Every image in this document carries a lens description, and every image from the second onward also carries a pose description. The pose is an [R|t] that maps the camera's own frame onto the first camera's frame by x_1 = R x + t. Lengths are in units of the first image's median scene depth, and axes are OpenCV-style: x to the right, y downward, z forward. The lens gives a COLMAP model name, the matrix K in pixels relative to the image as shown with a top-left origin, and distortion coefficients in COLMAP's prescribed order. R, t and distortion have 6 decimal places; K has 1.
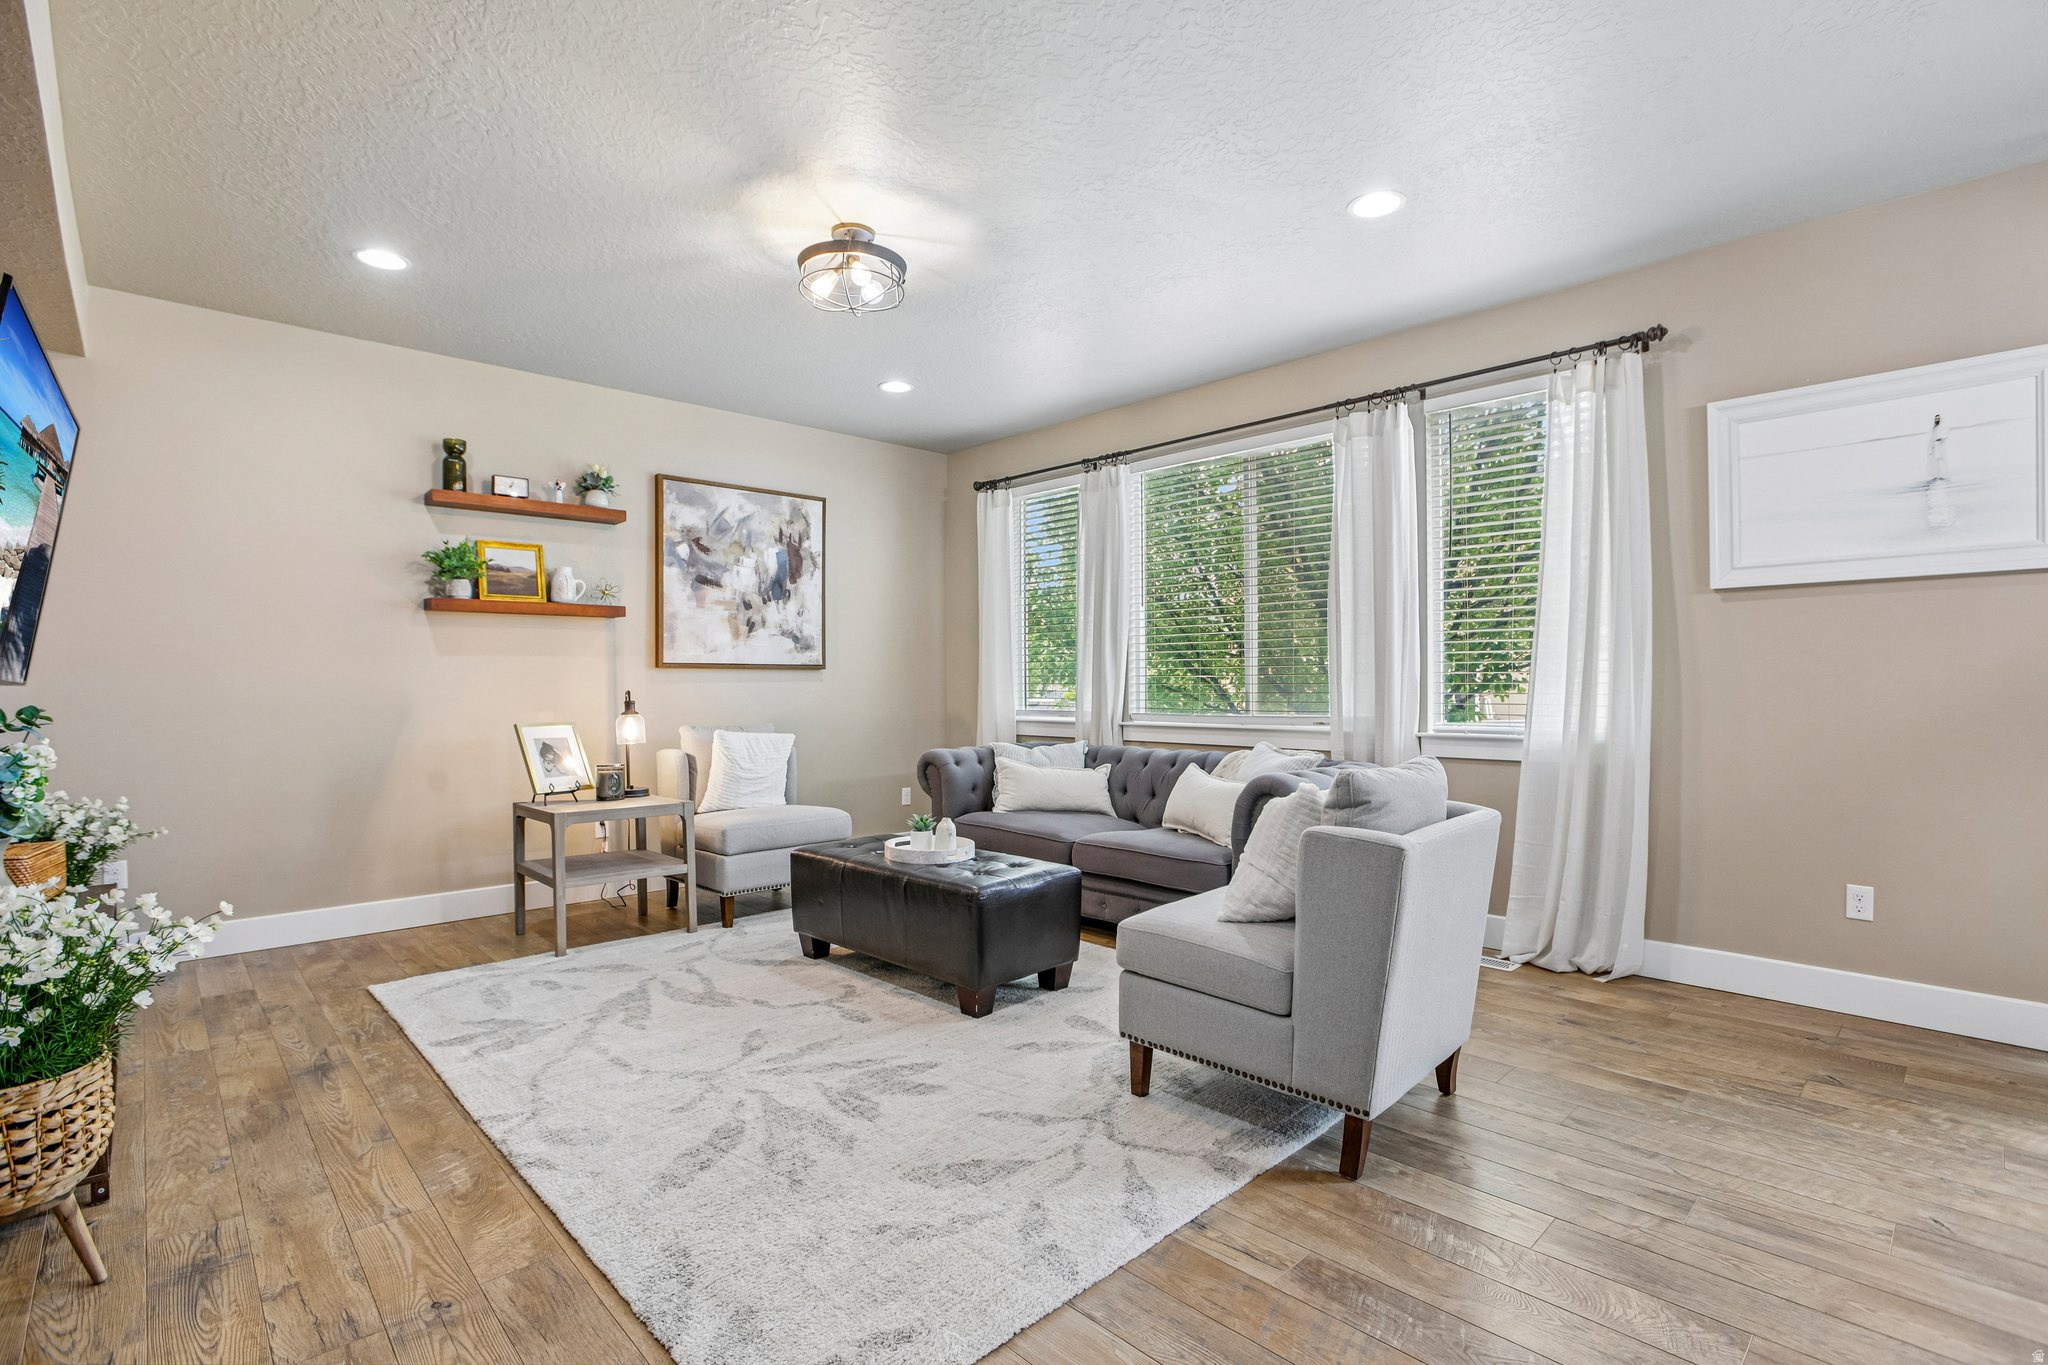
lens RADIAL K [[956.9, 0, 1024.0], [0, 956.9, 682.5], [0, 0, 1]] dist [-0.055352, 0.021919]
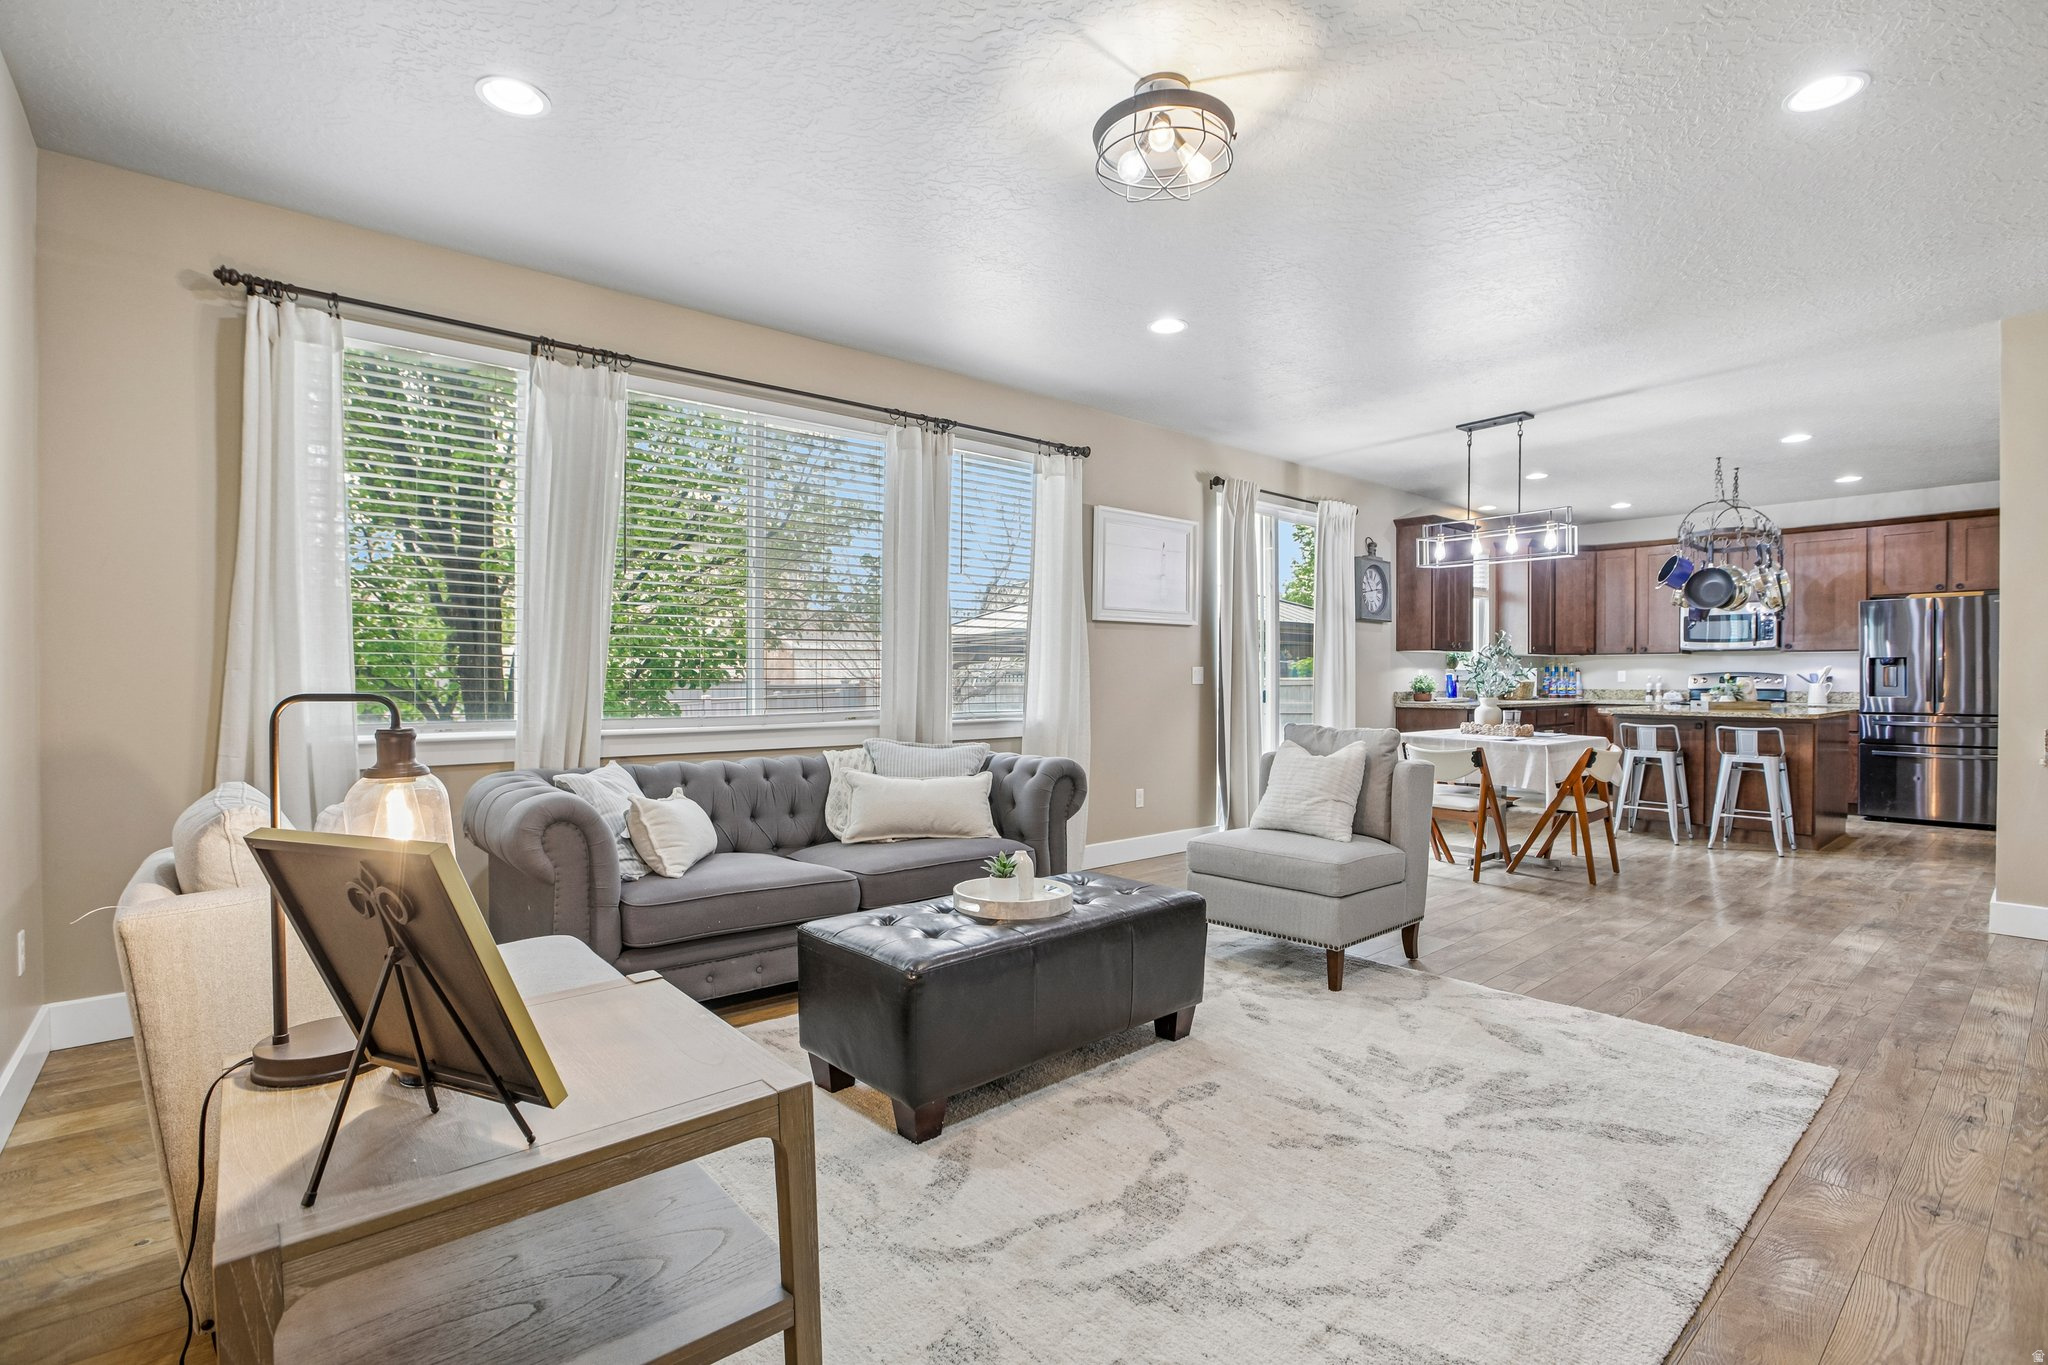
lens RADIAL K [[953.3, 0, 1021.0], [0, 953.3, 682.7], [0, 0, 1]] dist [-0.054070, 0.022529]
pose [[0.053341, -0.001383, 0.998575, -0.636470], [-0.003270, 0.999993, 0.001560, 0.003215], [-0.998571, -0.003348, 0.053336, 0.718775]]
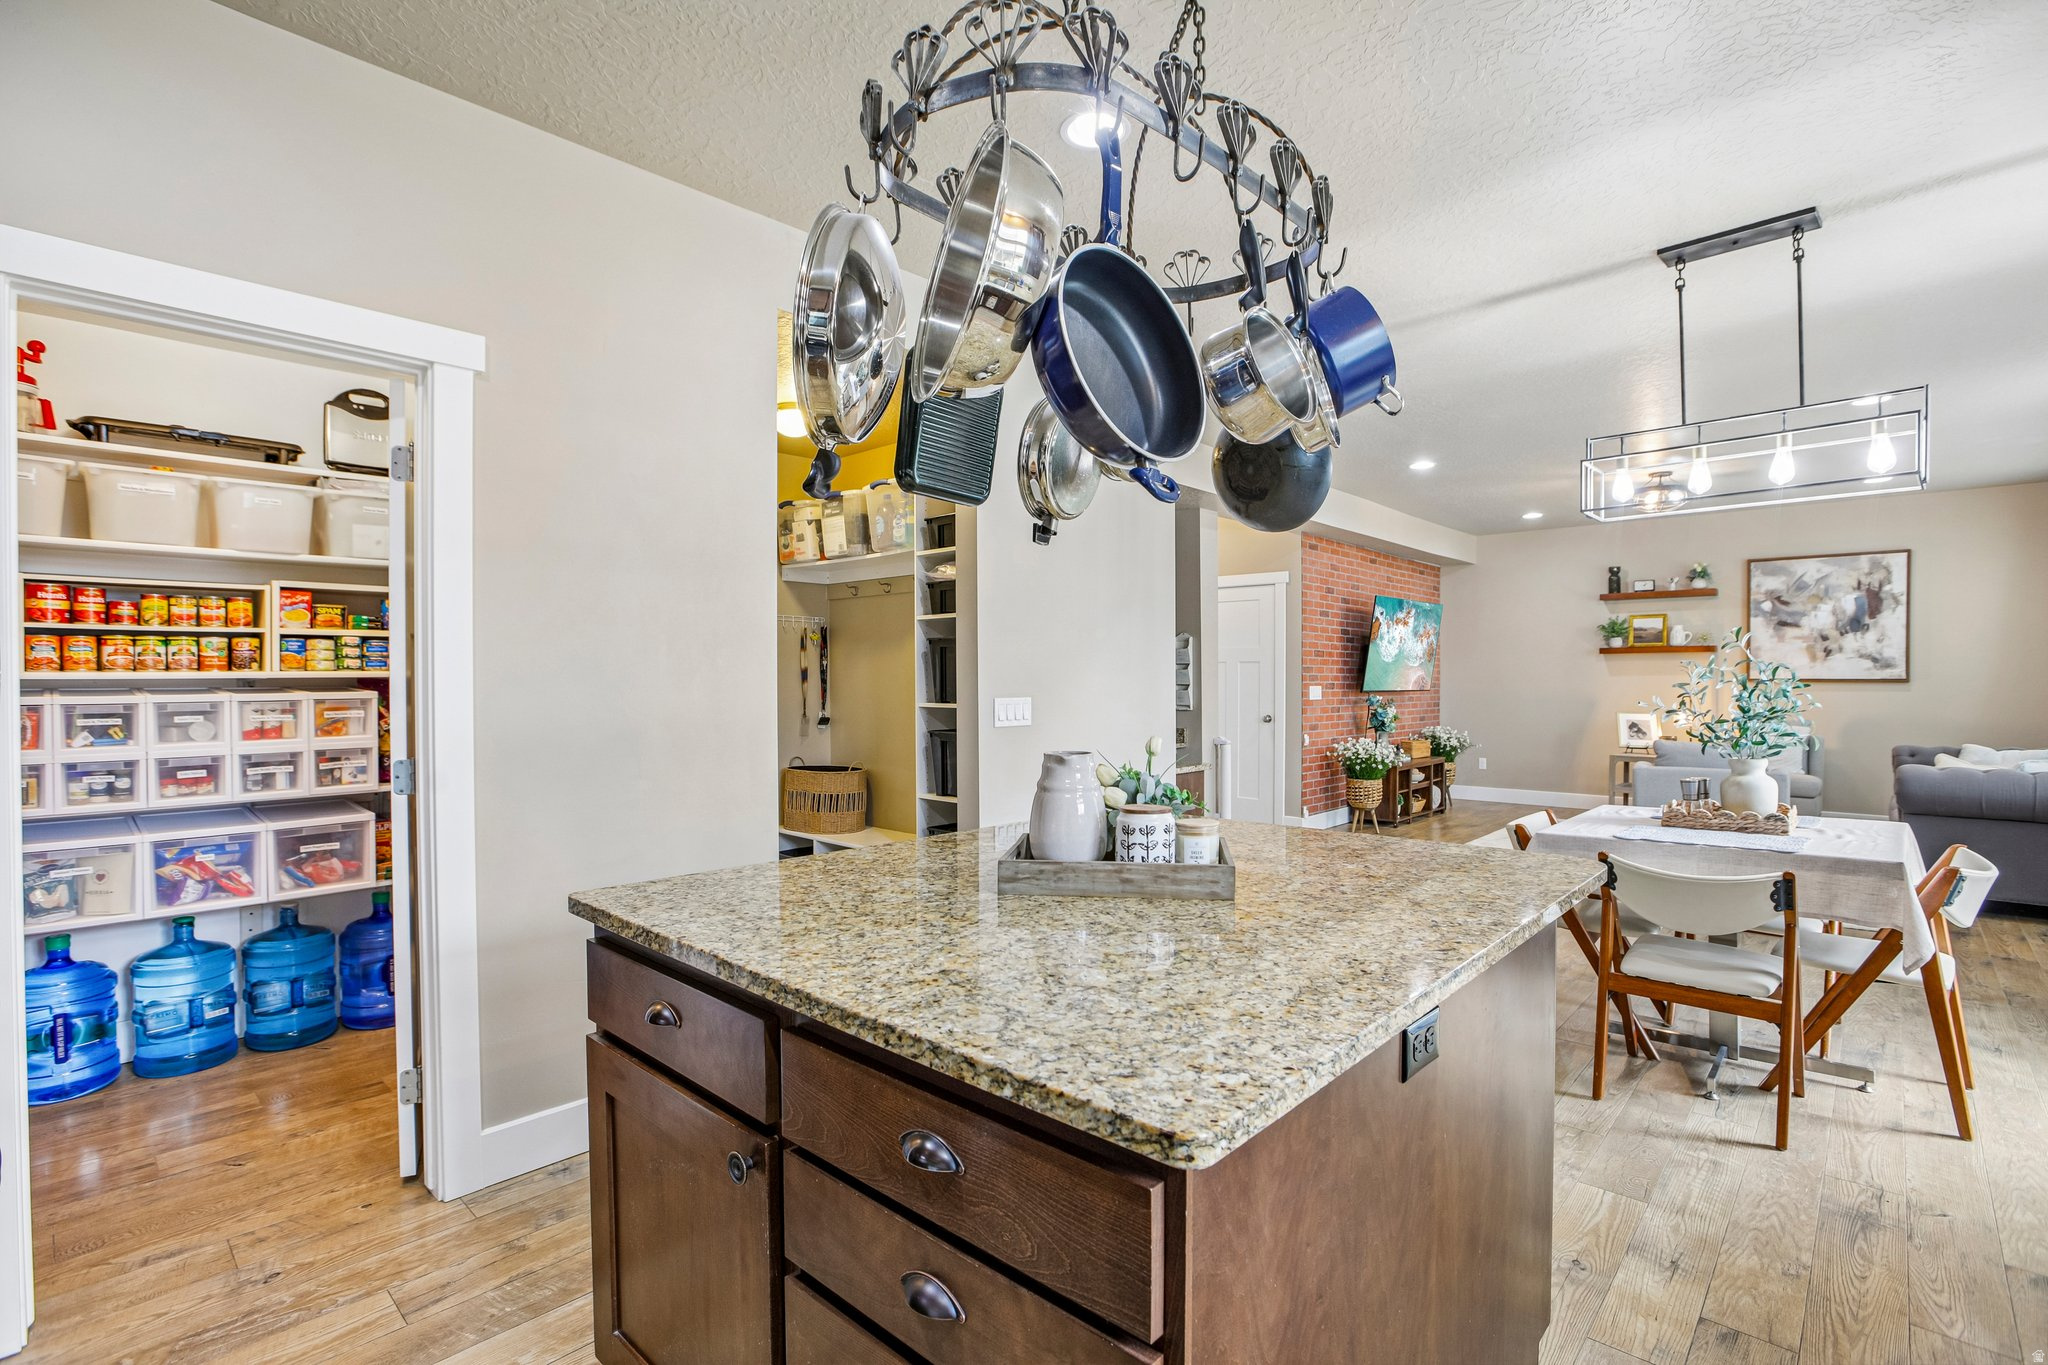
lens RADIAL K [[941.0, 0, 1024.0], [0, 941.0, 682.5], [0, 0, 1]] dist [-0.020489, 0.000060]
pose [[0.057792, 0.015046, -0.998215, 1.165902], [0.005970, 0.999863, 0.015417, -0.048001], [0.998311, -0.006851, 0.057694, -0.321326]]
